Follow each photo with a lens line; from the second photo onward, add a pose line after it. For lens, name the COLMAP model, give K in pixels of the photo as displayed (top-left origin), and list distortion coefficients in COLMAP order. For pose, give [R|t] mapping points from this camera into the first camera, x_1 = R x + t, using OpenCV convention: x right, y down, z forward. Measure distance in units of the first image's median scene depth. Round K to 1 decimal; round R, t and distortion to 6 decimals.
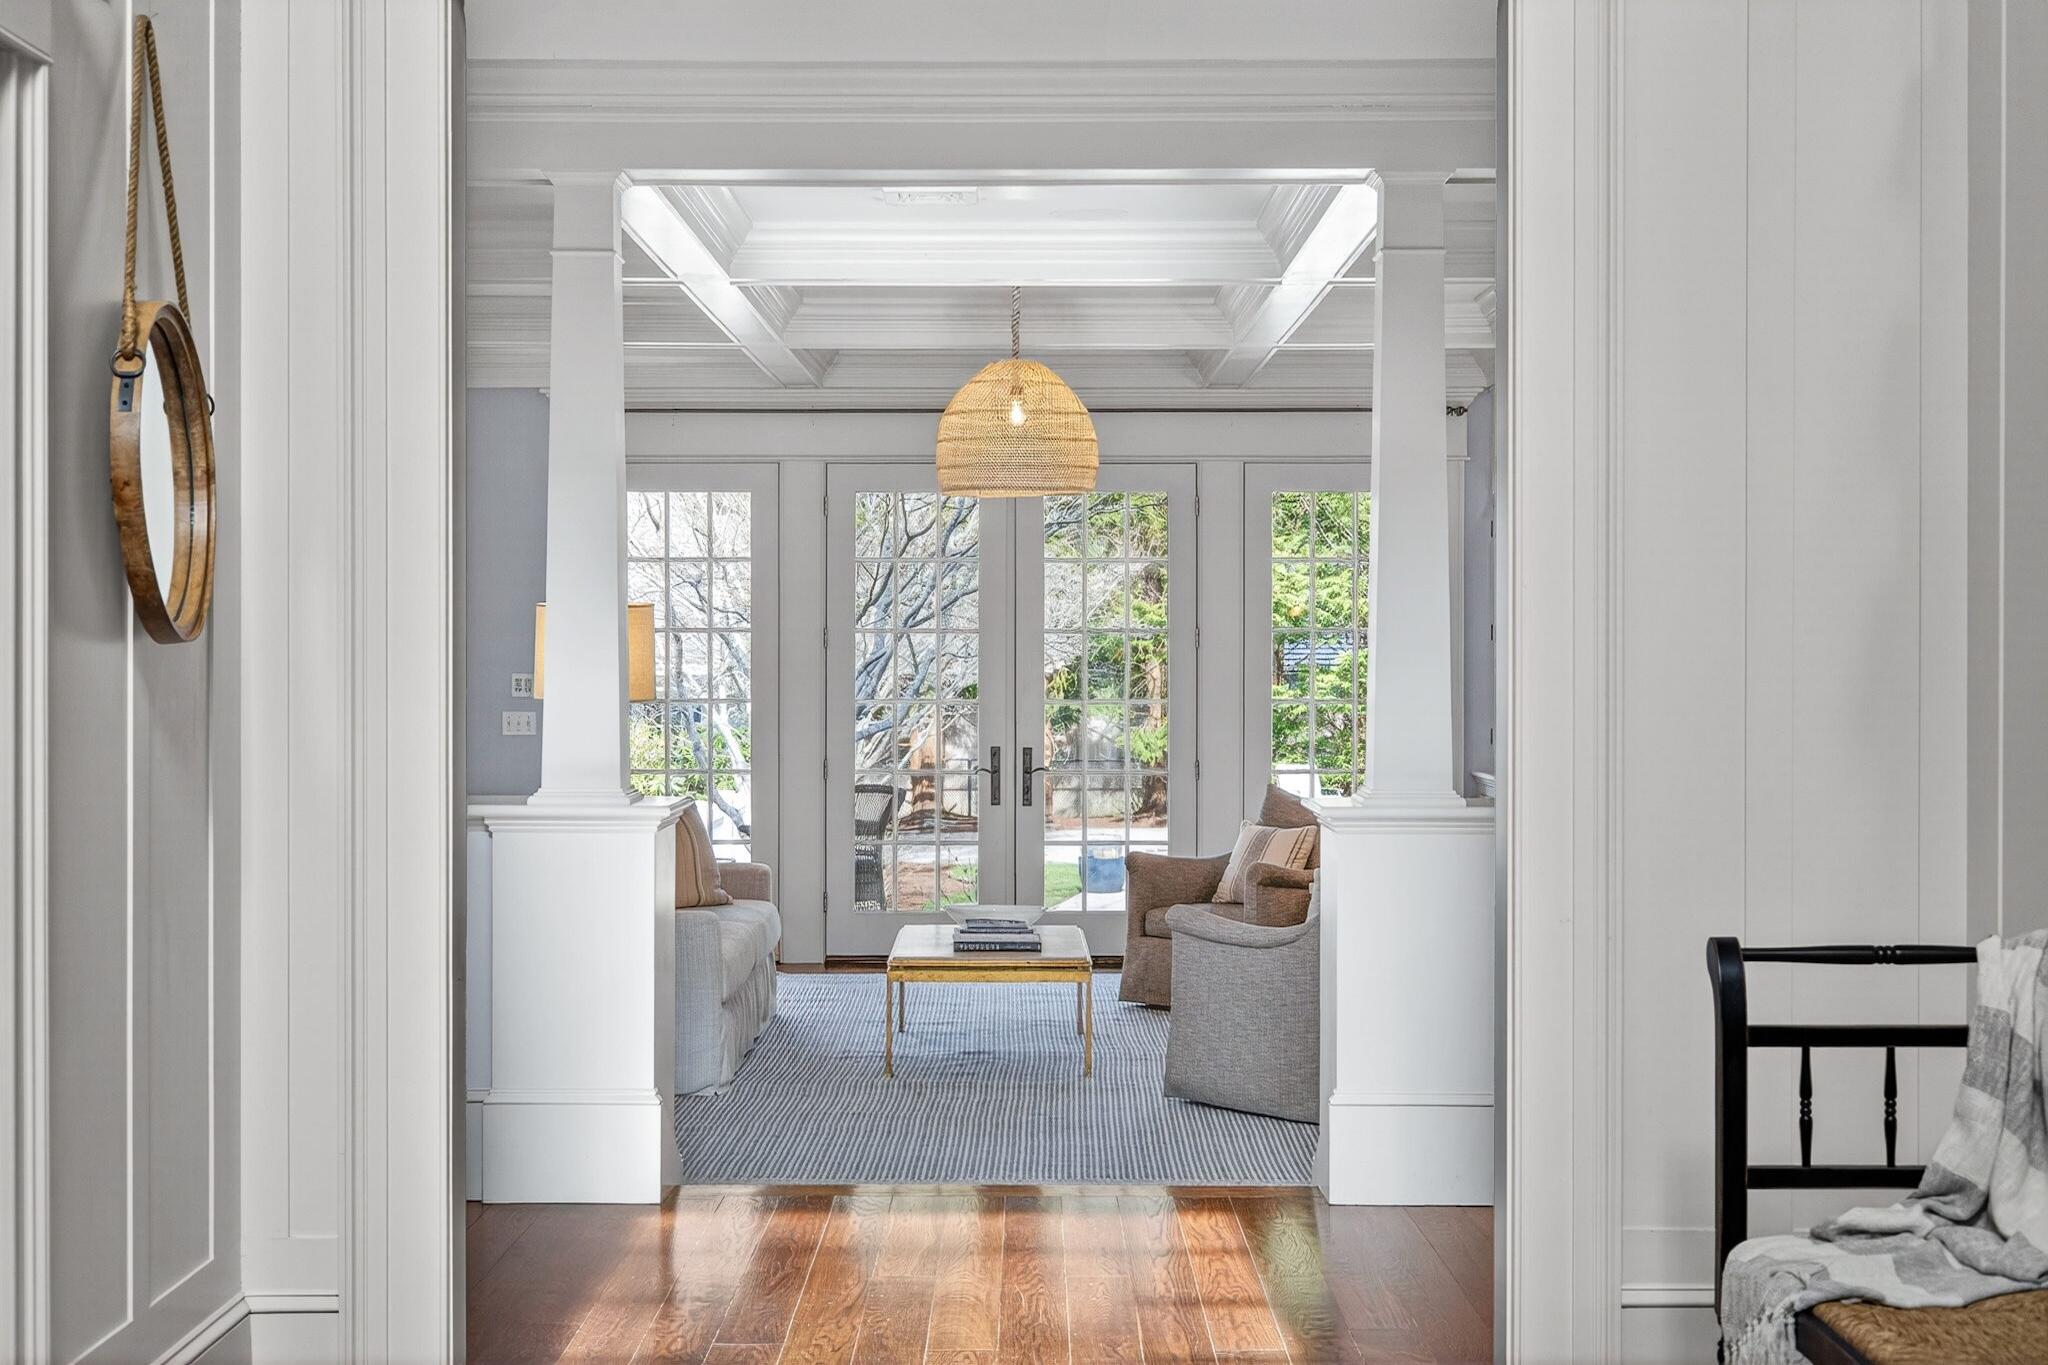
lens RADIAL K [[1390.2, 0, 1031.7], [0, 1390.2, 689.3], [0, 0, 1]] dist [-0.006153, -0.000694]
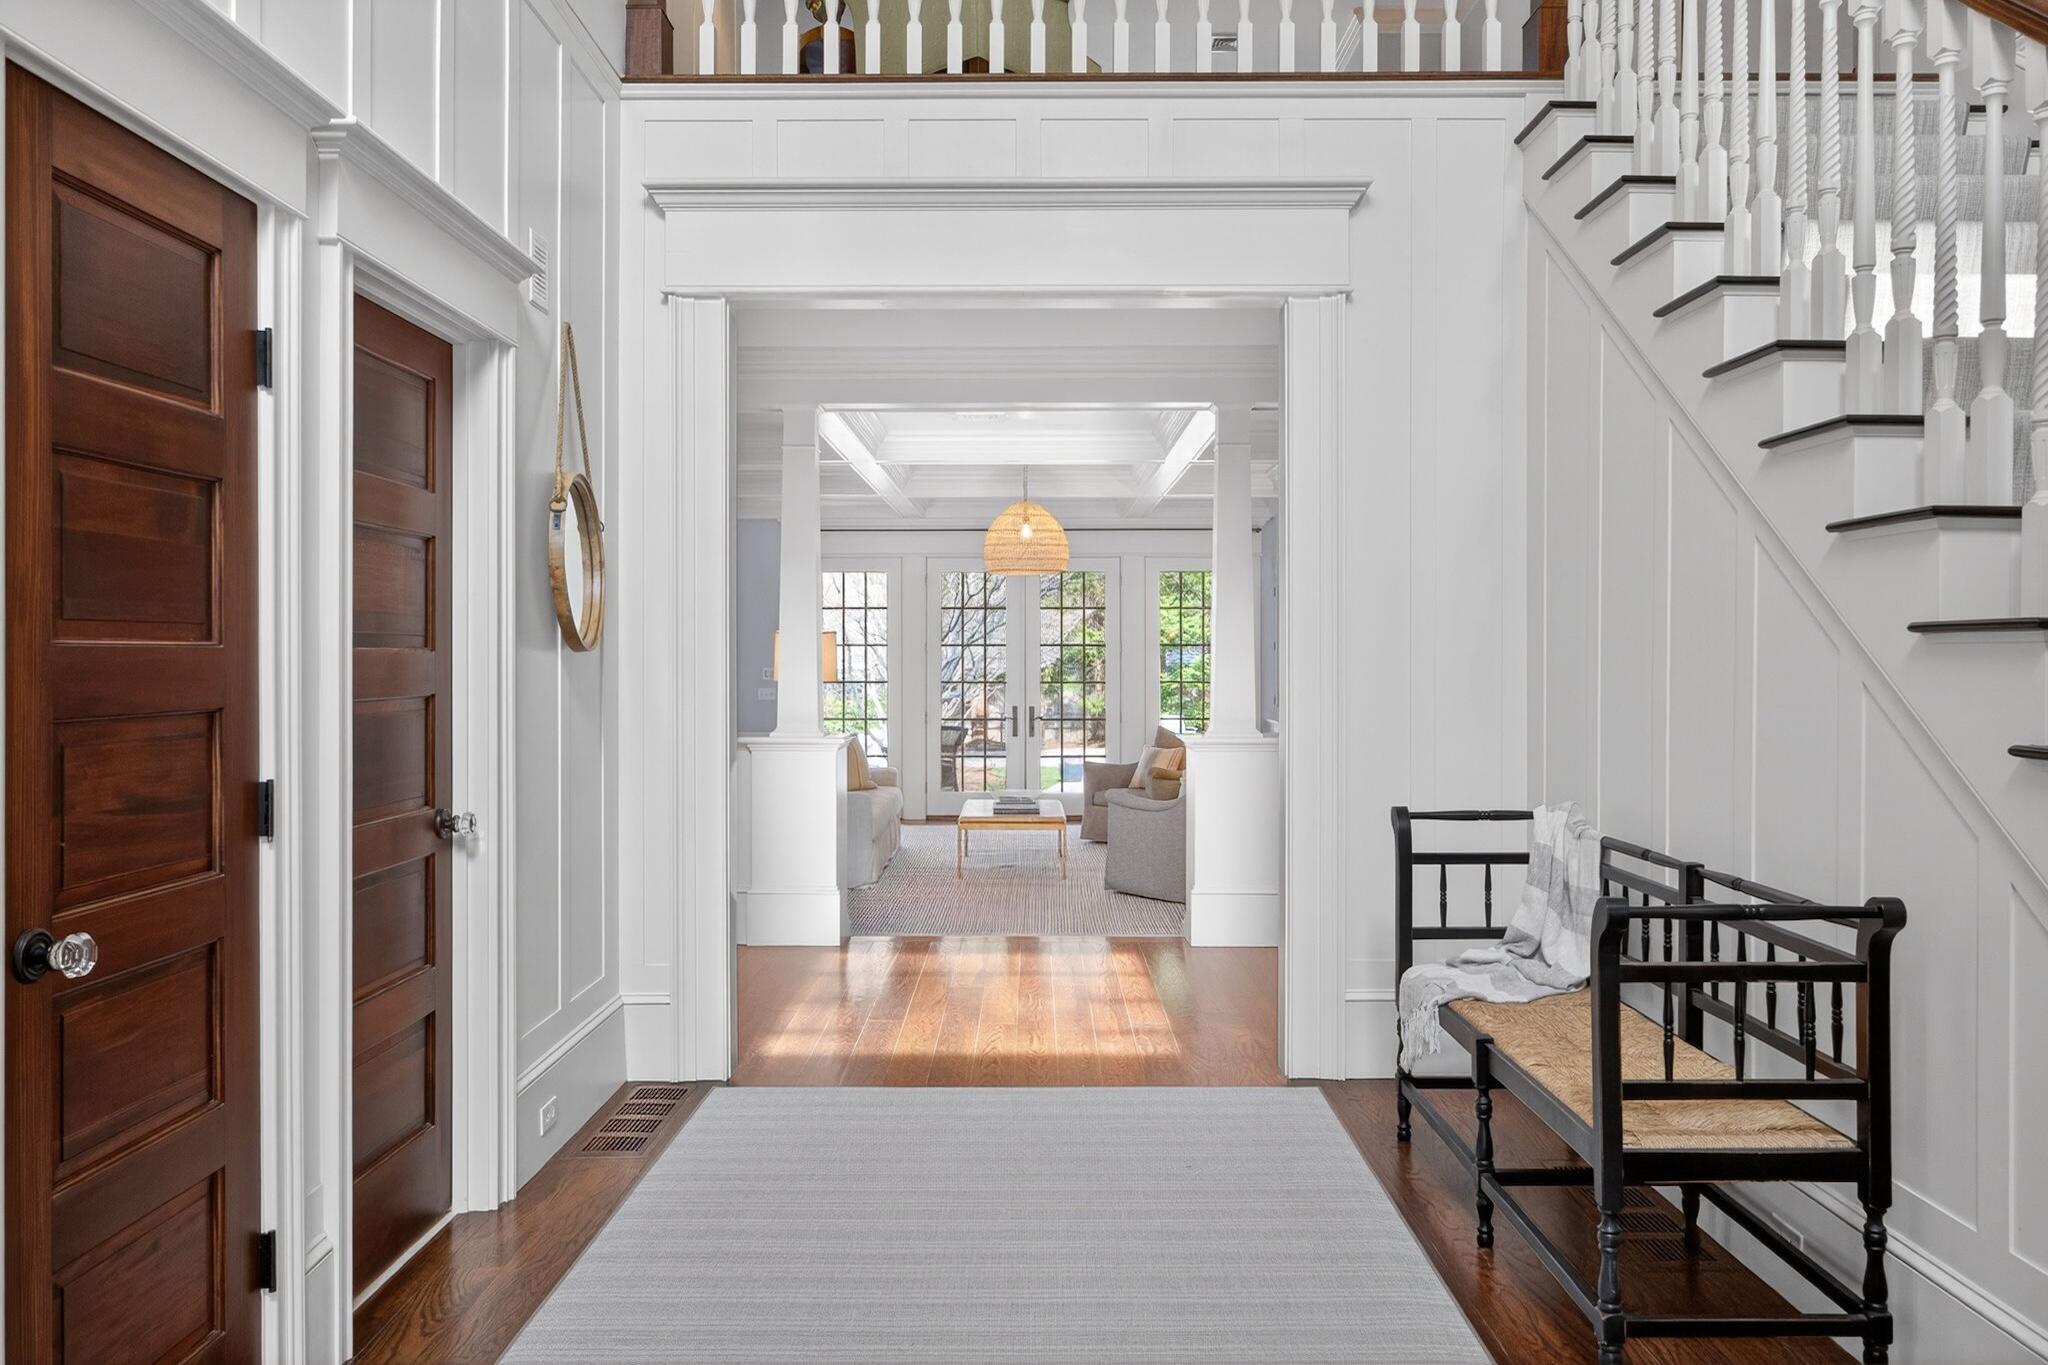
lens RADIAL K [[1465.0, 0, 1013.2], [0, 1465.0, 682.0], [0, 0, 1]] dist [0.012596, 0.002482]
pose [[0.999980, -0.001380, 0.006094, -0.041061], [0.001378, 0.999999, 0.000377, 0.007533], [-0.006094, -0.000369, 0.999981, -1.010545]]
